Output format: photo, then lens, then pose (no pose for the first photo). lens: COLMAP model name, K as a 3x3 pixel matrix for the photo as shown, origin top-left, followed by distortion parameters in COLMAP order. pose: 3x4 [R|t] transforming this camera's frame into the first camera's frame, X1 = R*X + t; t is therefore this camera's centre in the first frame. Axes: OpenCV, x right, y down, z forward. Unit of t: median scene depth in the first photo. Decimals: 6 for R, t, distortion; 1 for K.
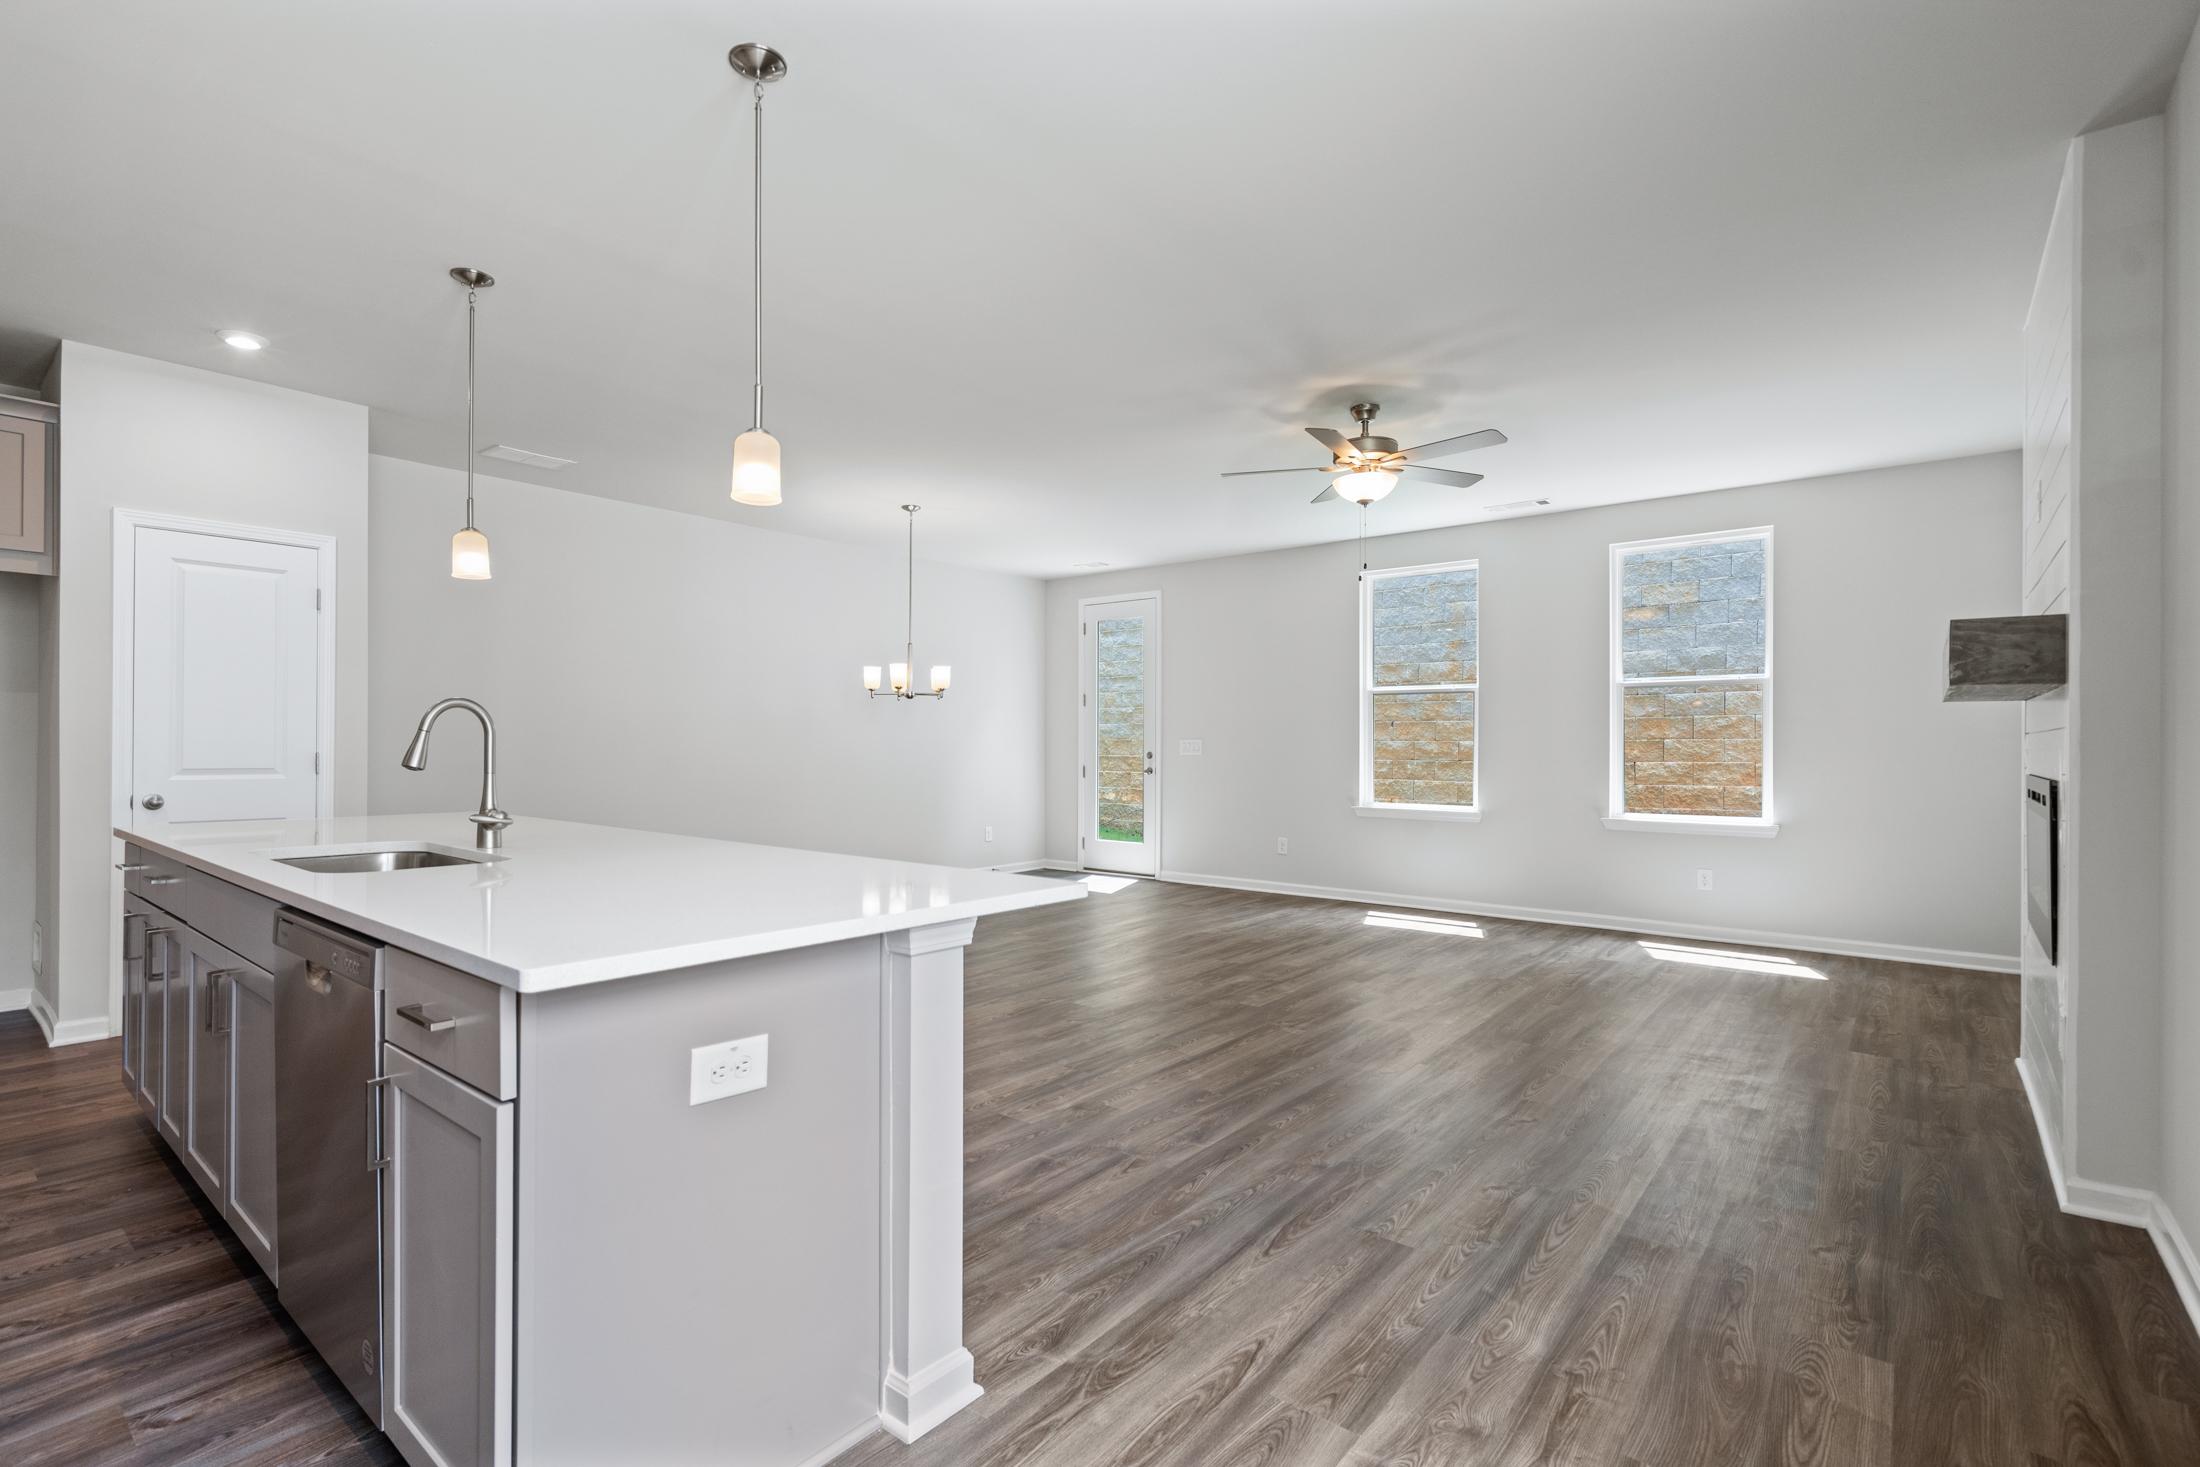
lens RADIAL K [[1008.4, 0, 1083.2], [0, 1008.4, 742.8], [0, 0, 1]] dist [-0.002207, 0.000851]
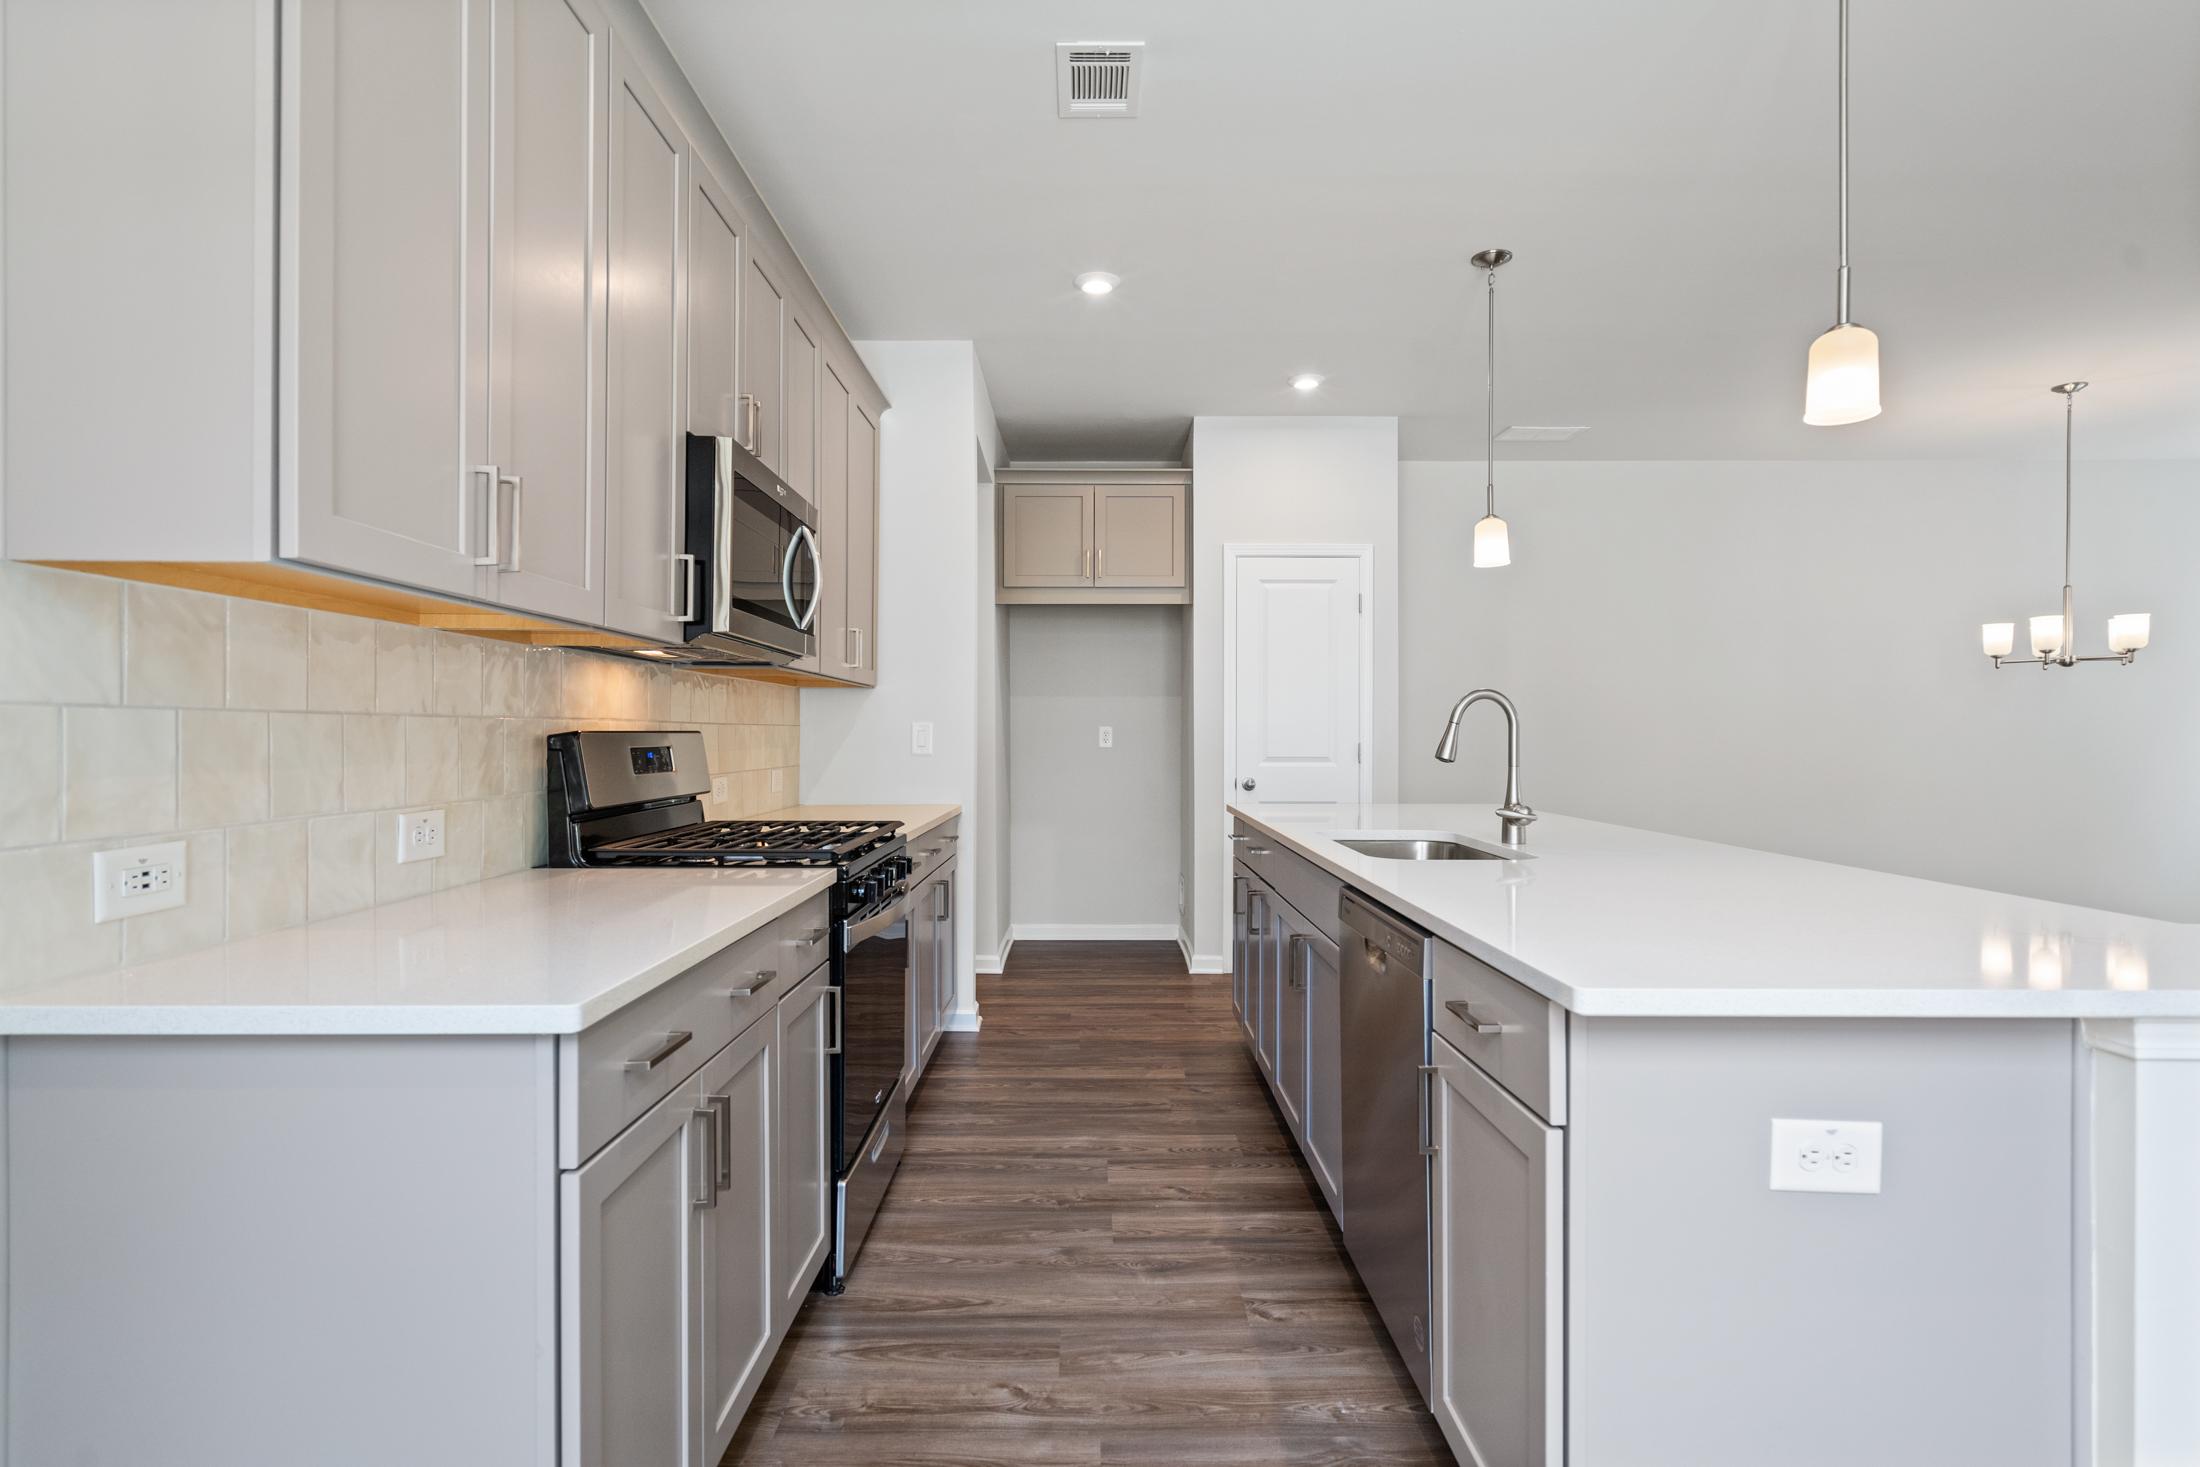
lens RADIAL K [[1107.6, 0, 1091.6], [0, 1107.6, 741.2], [0, 0, 1]] dist [0.004317, -0.000919]
pose [[0.636358, 0.000889, -0.771394, -0.018491], [0.005209, 0.999972, 0.005449, -0.000799], [0.771376, -0.007486, 0.636335, 0.009800]]
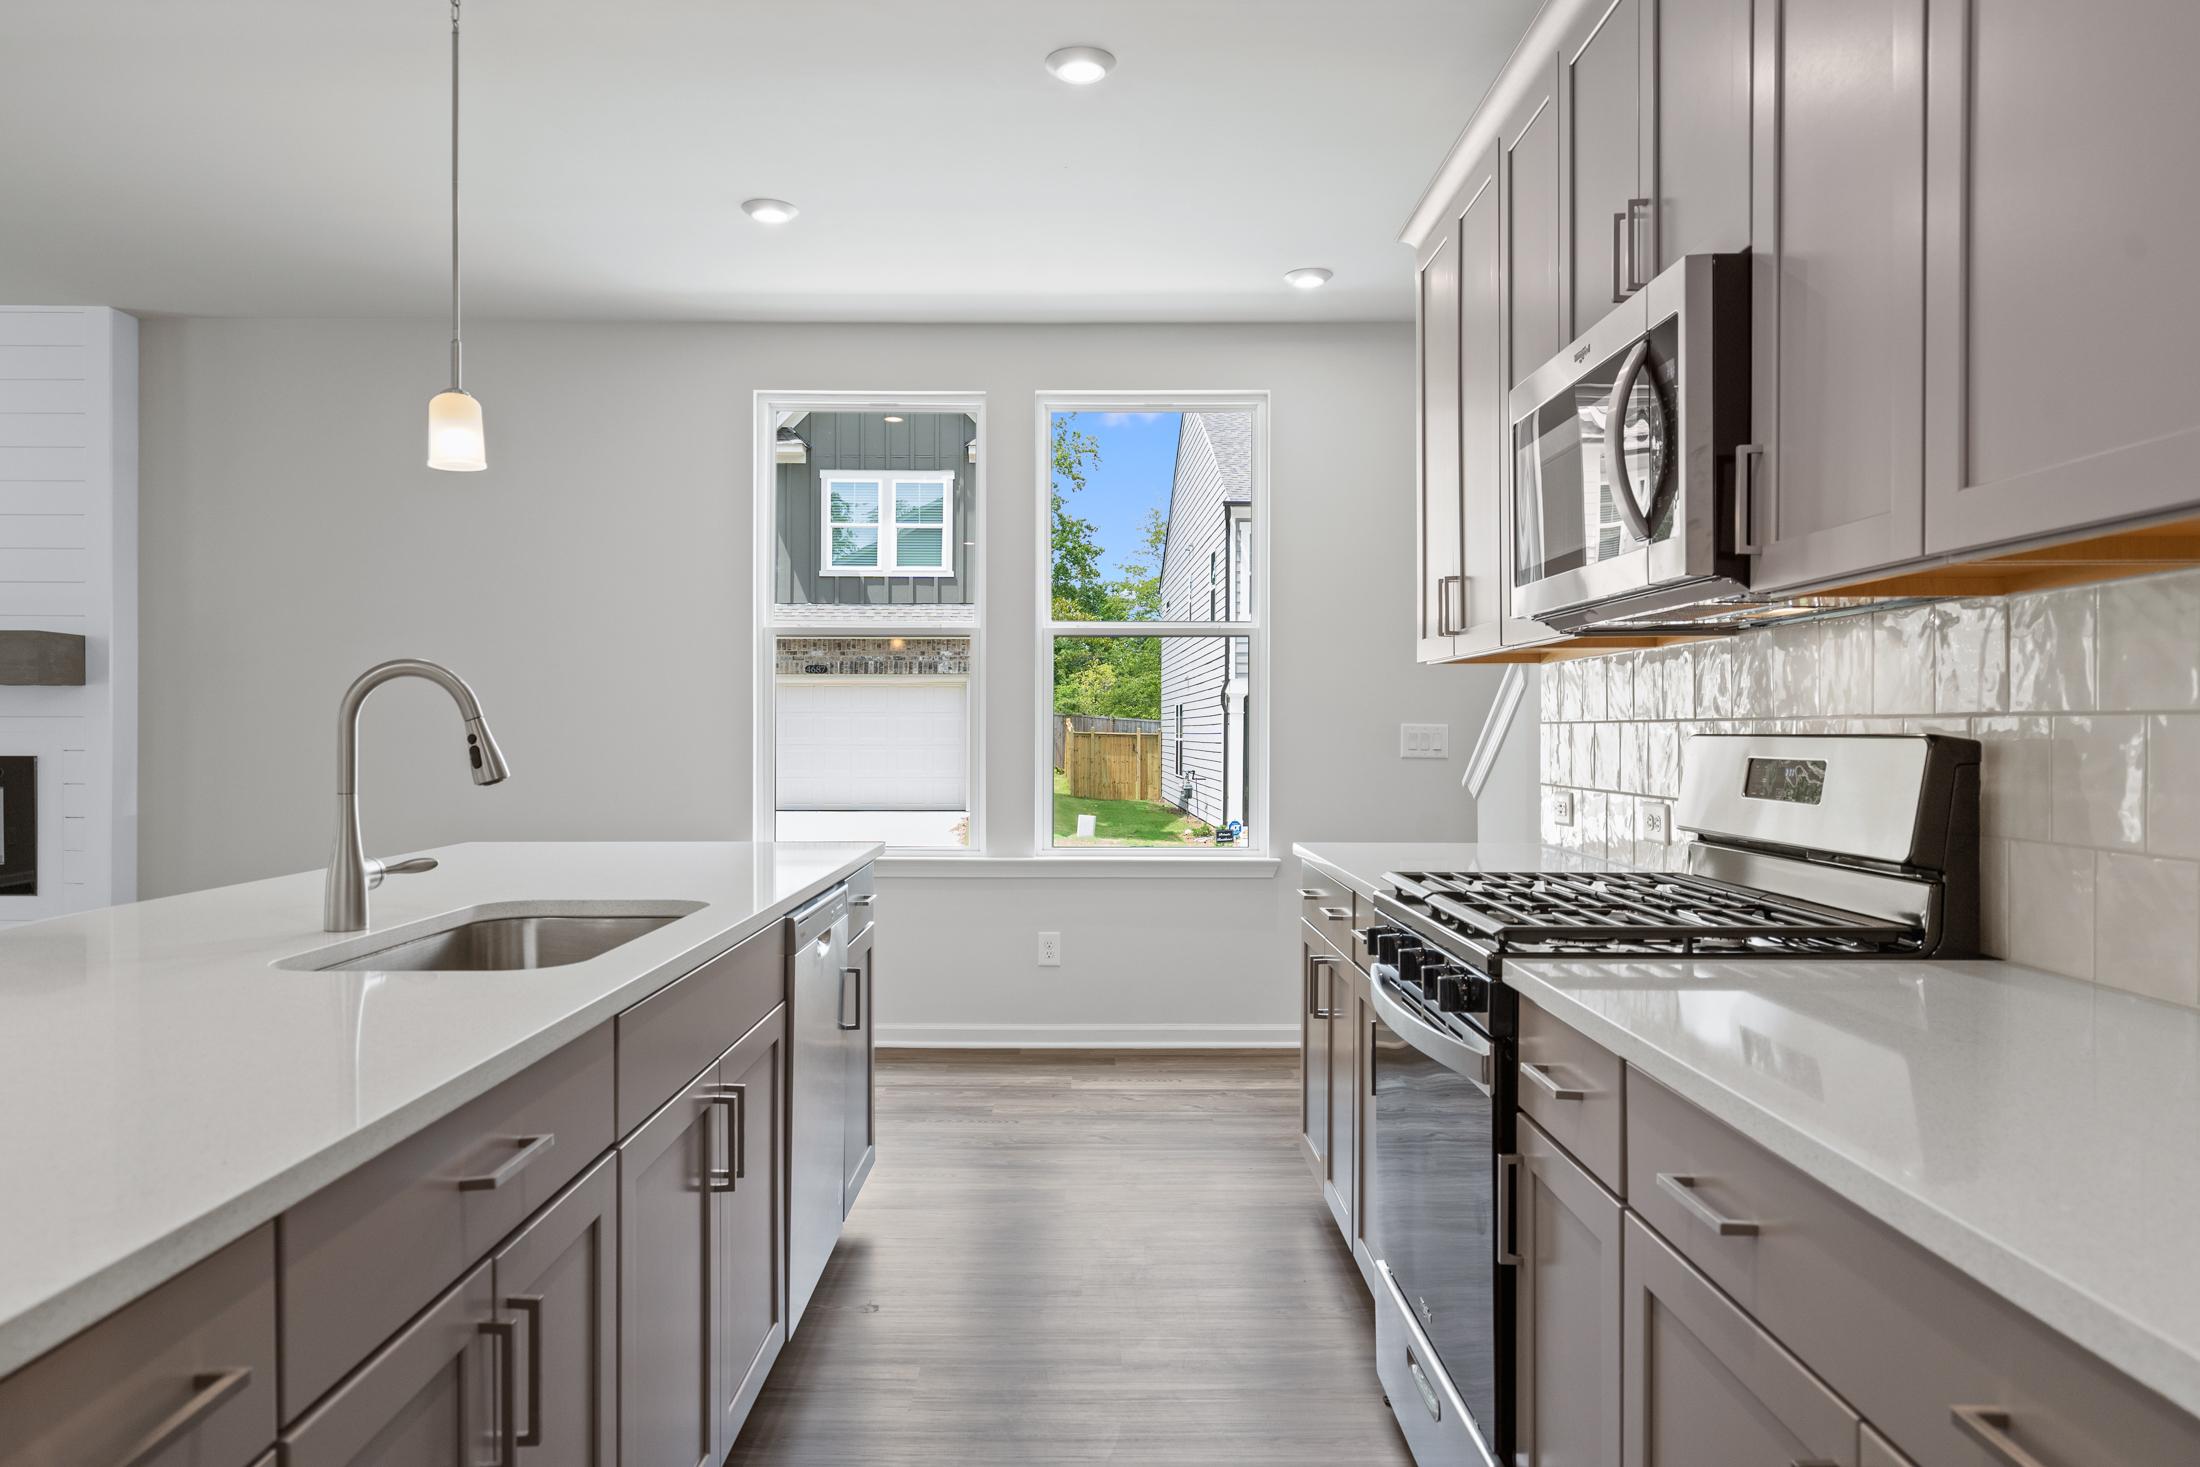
lens RADIAL K [[1451.4, 0, 1056.6], [0, 1451.4, 733.9], [0, 0, 1]] dist [0.006080, -0.002326]
pose [[-0.640886, -0.006462, 0.767609, -0.942130], [-0.007045, 0.999972, 0.002537, -0.003826], [-0.767604, -0.003782, -0.640914, 0.799881]]
